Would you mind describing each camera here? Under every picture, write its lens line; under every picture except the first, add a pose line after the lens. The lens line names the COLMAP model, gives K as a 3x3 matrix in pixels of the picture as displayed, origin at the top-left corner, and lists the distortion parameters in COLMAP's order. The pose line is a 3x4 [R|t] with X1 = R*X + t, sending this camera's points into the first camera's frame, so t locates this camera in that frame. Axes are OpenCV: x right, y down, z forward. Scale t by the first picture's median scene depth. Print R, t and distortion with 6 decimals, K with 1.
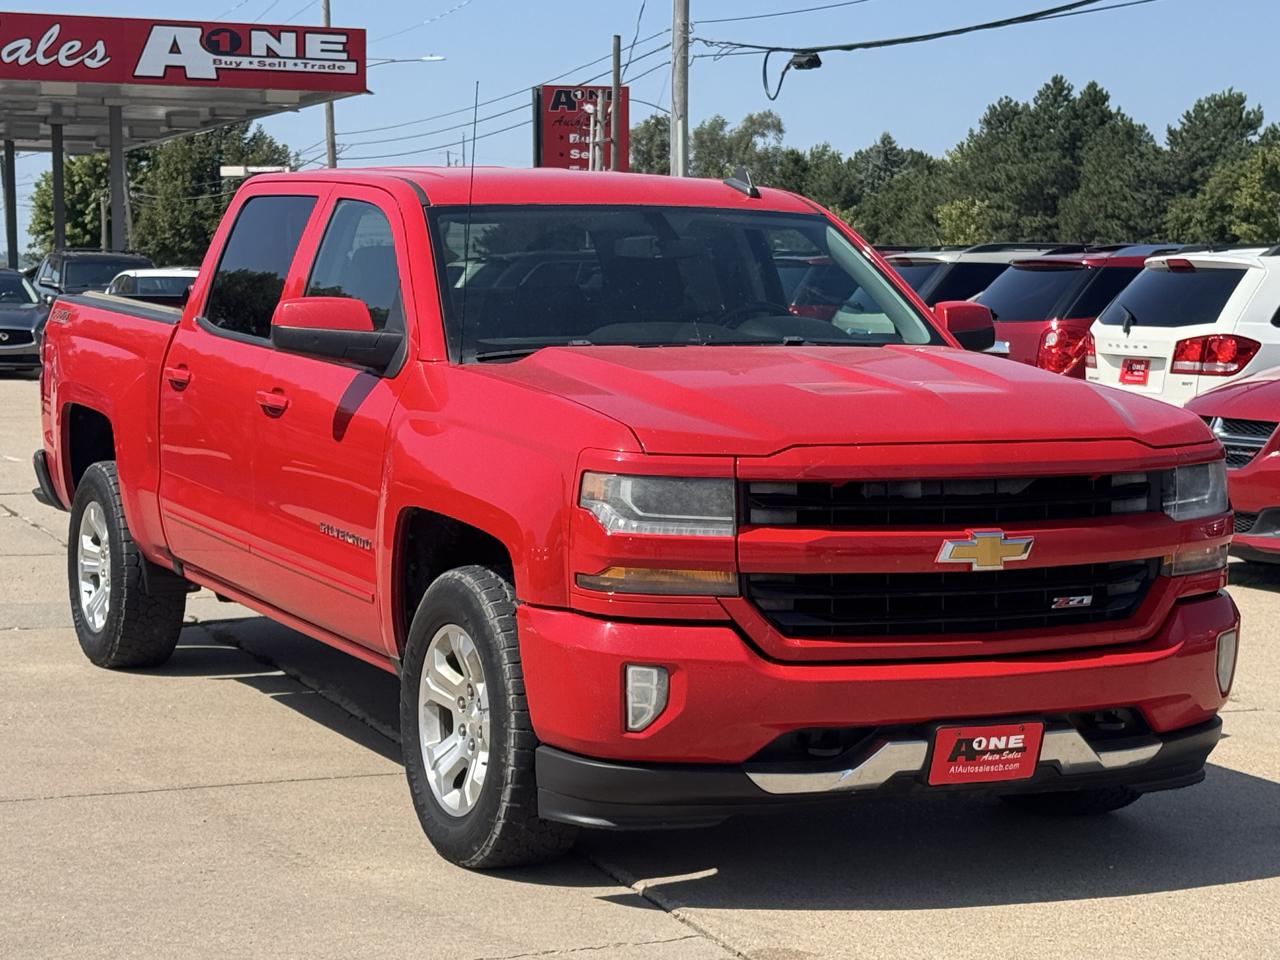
lens RADIAL K [[2827.9, 0, 640.0], [0, 2827.9, 480.0], [0, 0, 1]] dist [-0.111264, 7.233354]
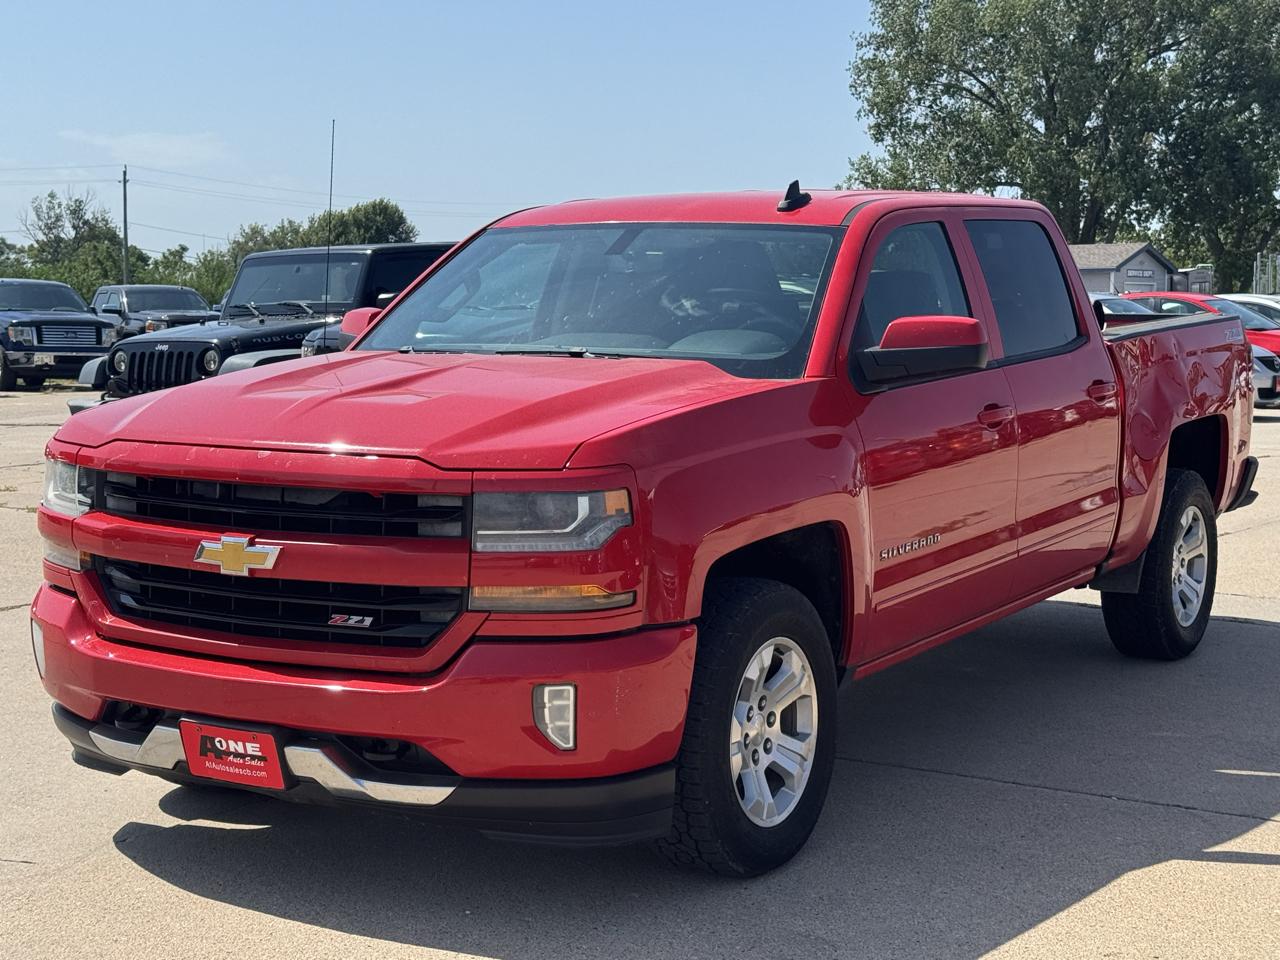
lens RADIAL K [[2117.4, 0, 640.0], [0, 2117.4, 480.0], [0, 0, 1]] dist [0.107598, -0.016524]
pose [[0.547828, 0.071661, -0.833516, 0.814128], [-0.063903, 0.996998, 0.043716, -0.043377], [0.834147, 0.029315, 0.550763, 0.685654]]
